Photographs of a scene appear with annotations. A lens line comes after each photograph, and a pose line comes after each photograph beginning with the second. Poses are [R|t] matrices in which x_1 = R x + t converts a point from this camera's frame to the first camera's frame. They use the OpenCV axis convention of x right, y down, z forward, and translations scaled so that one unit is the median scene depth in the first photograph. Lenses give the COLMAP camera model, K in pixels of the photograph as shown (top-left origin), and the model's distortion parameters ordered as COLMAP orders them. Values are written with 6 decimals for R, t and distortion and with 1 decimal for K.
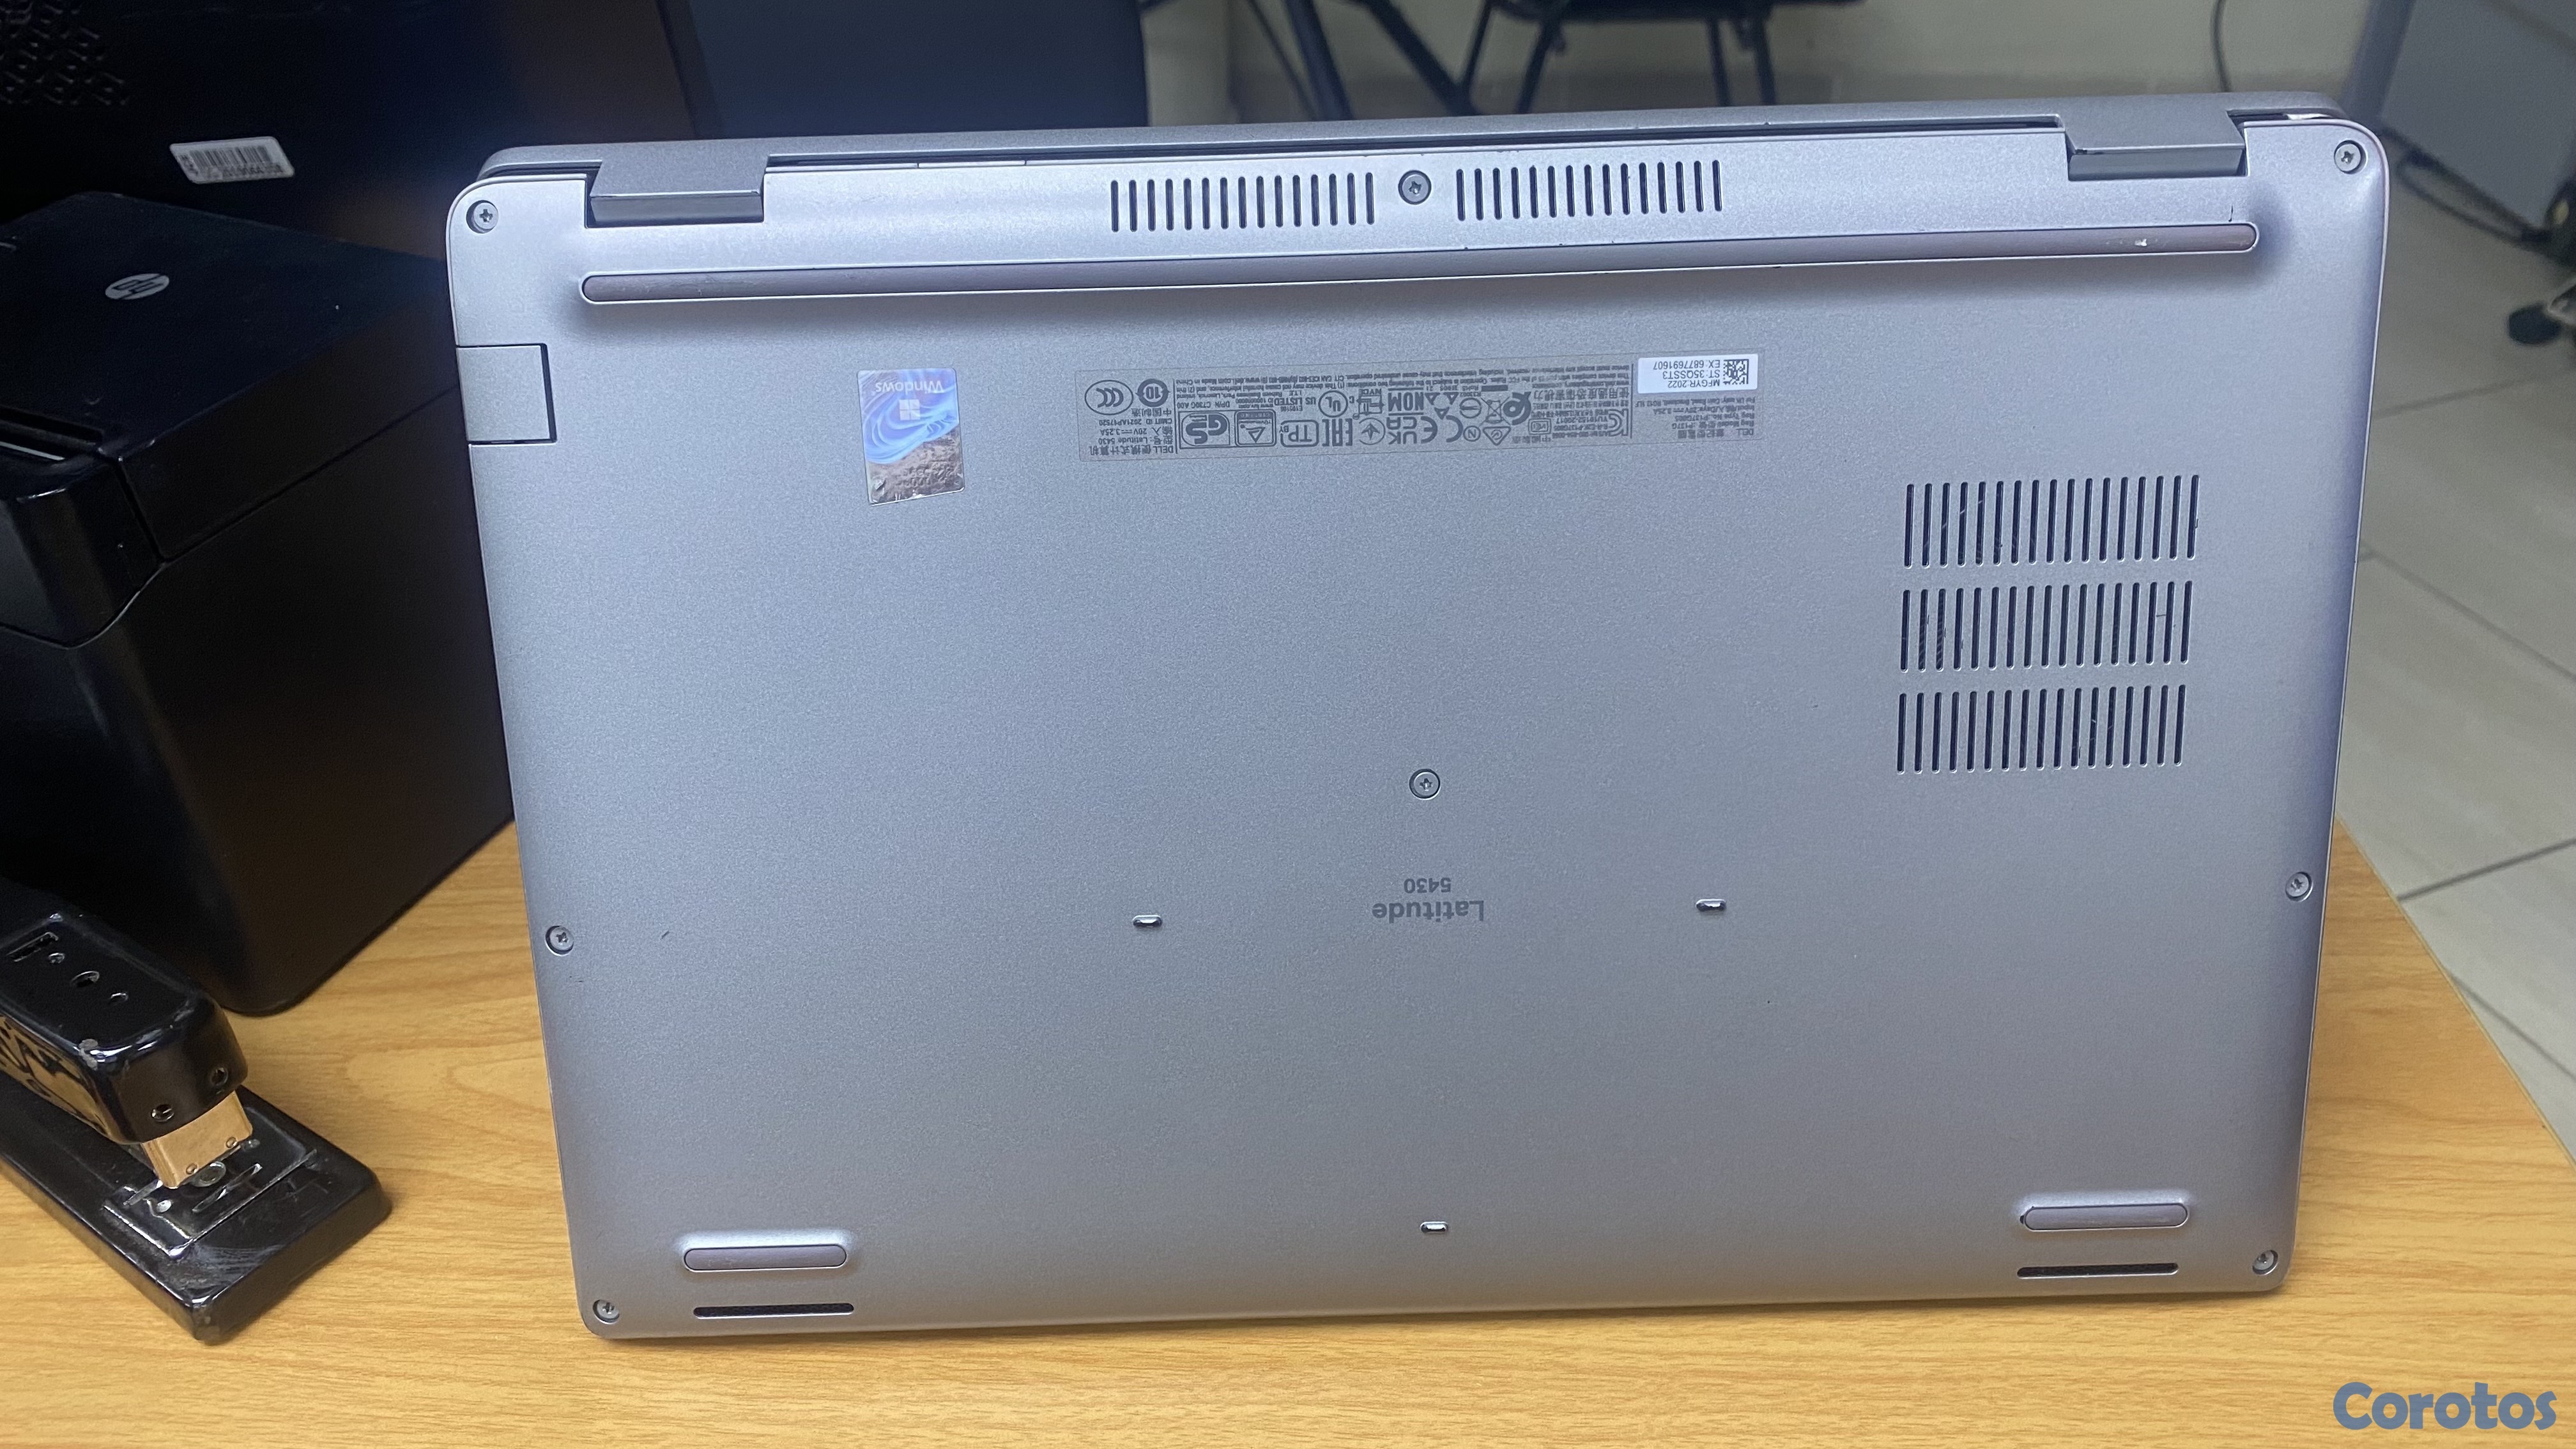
lens RADIAL K [[1999.1, 0, 1295.5], [0, 1999.1, 689.3], [0, 0, 1]] dist [-0.013757, 0.004887]
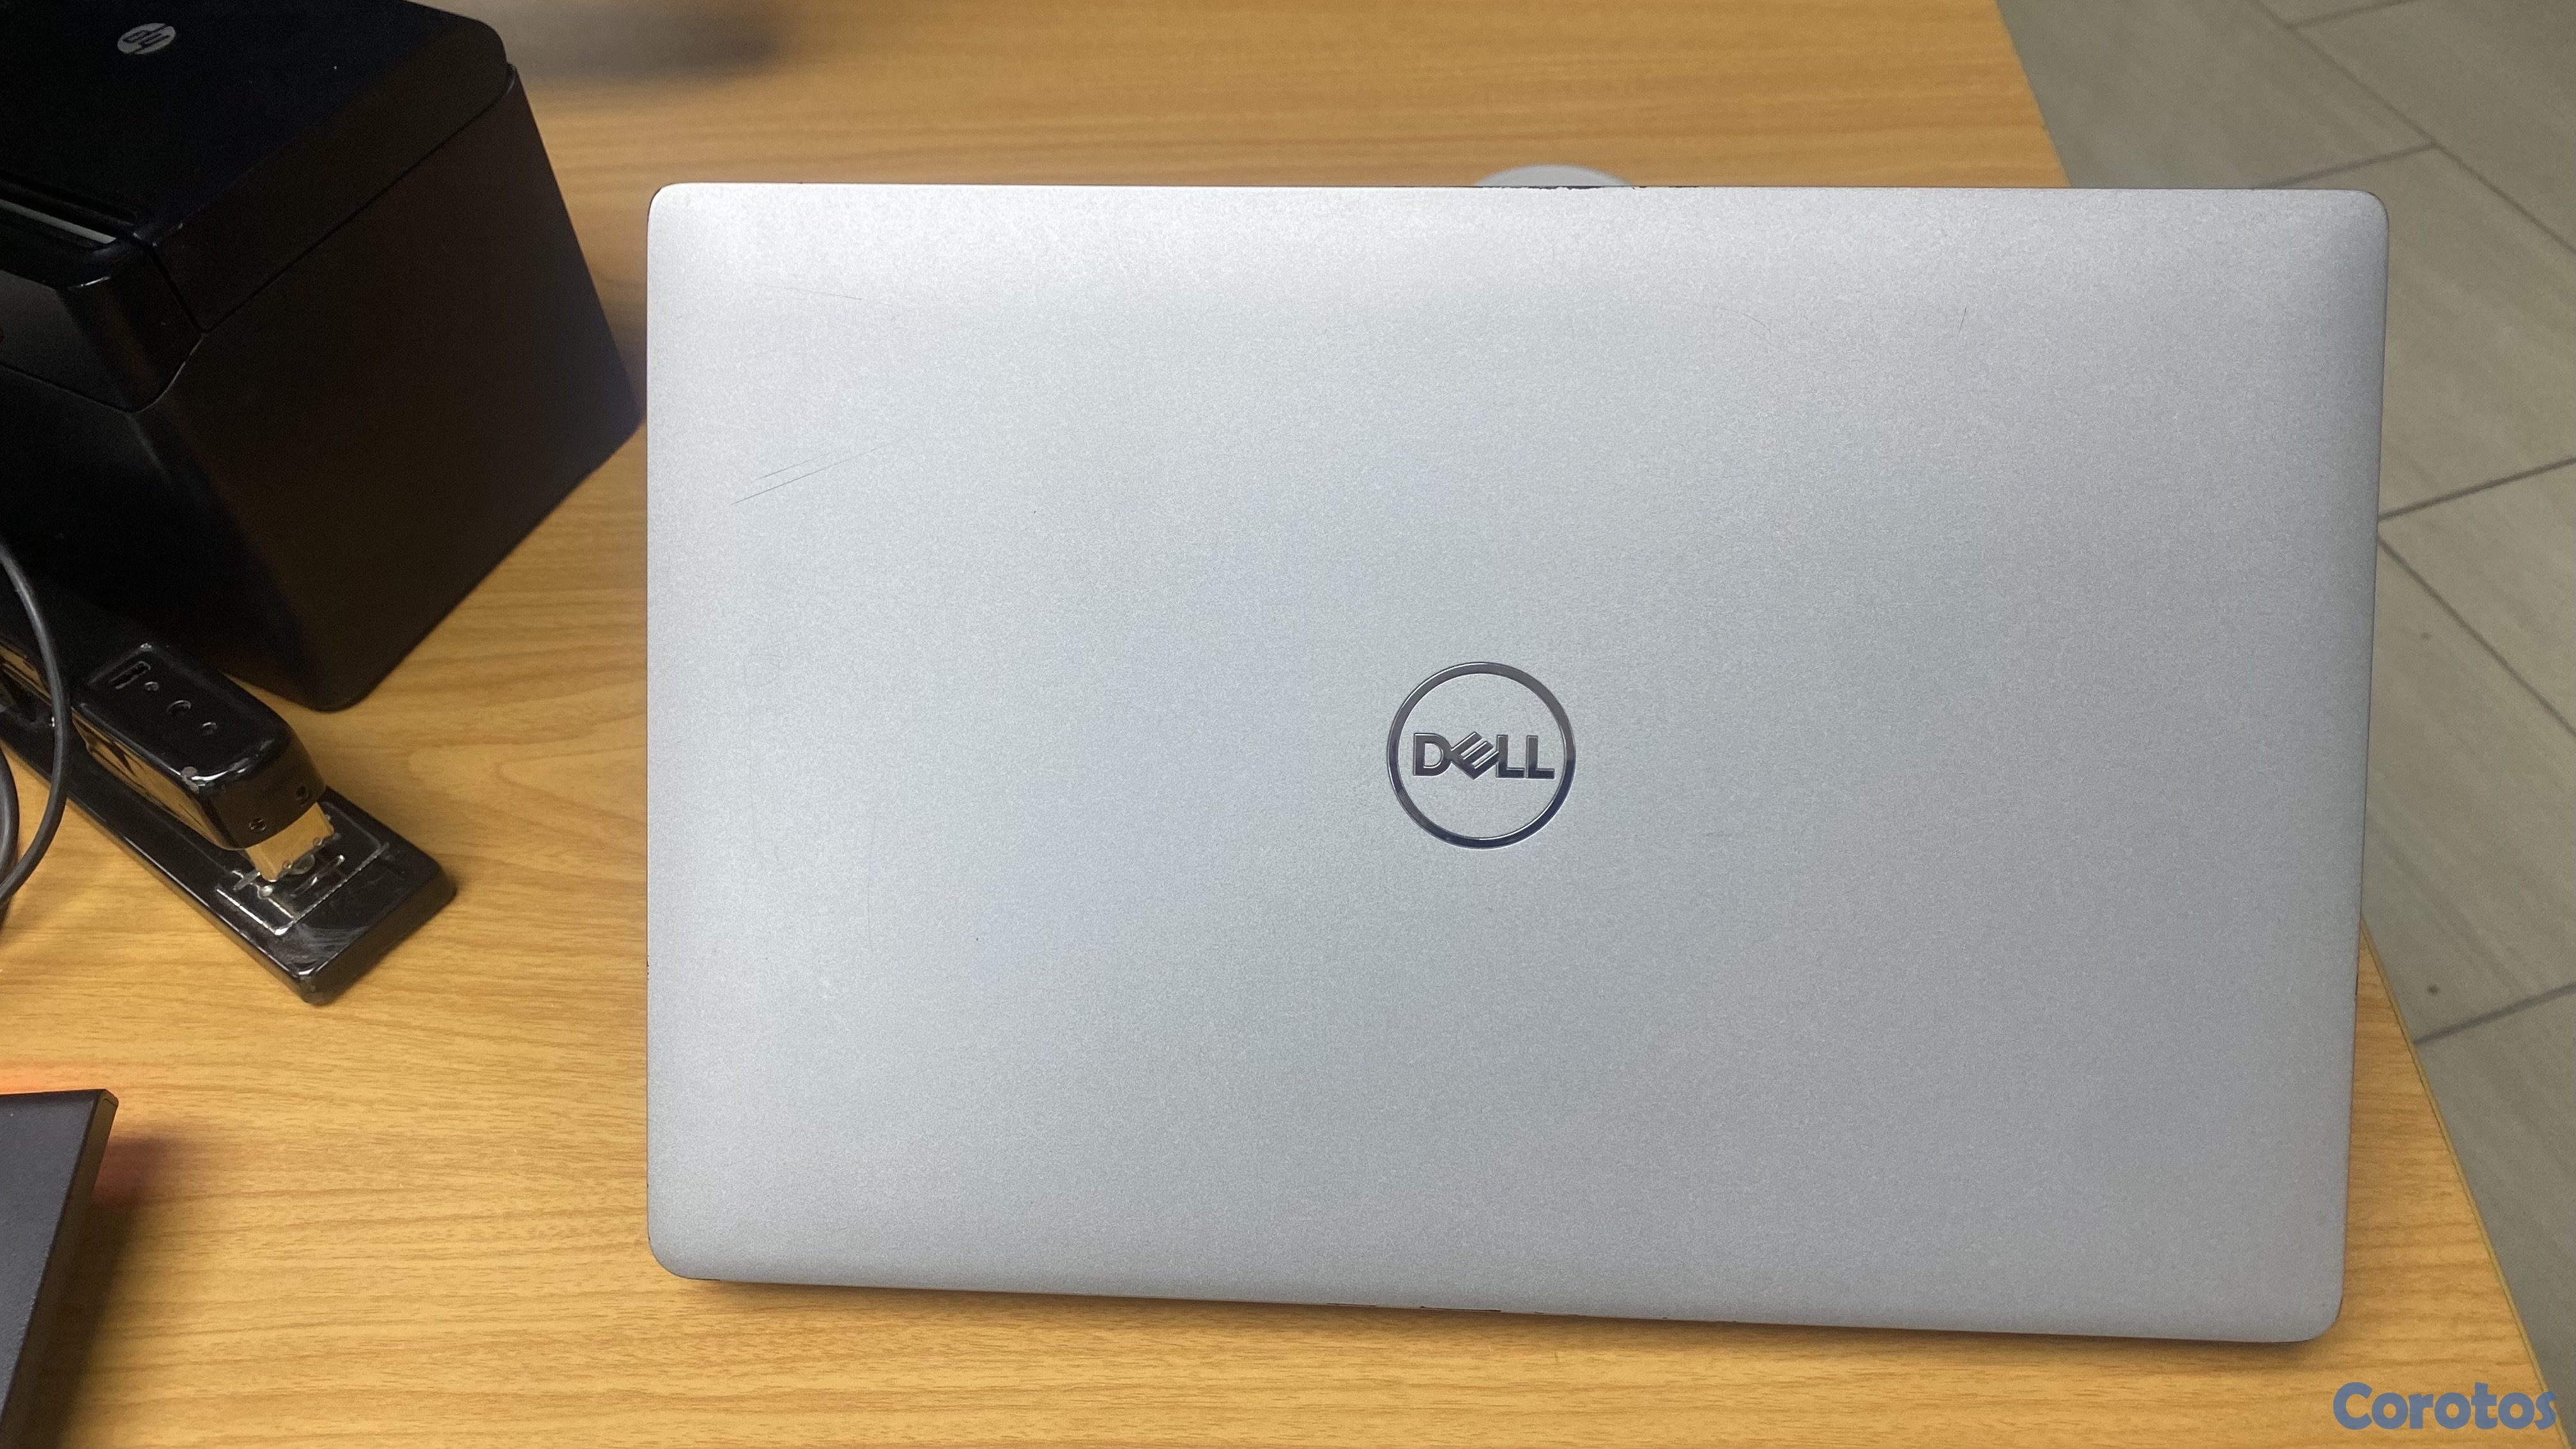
lens RADIAL K [[1999.1, 0, 1268.9], [0, 1999.1, 707.6], [0, 0, 1]] dist [-0.013757, 0.004887]
pose [[0.999376, 0.020046, -0.029070, 0.058389], [-0.012528, 0.970972, 0.238865, -0.138710], [0.033015, -0.238352, 0.970617, -0.102078]]
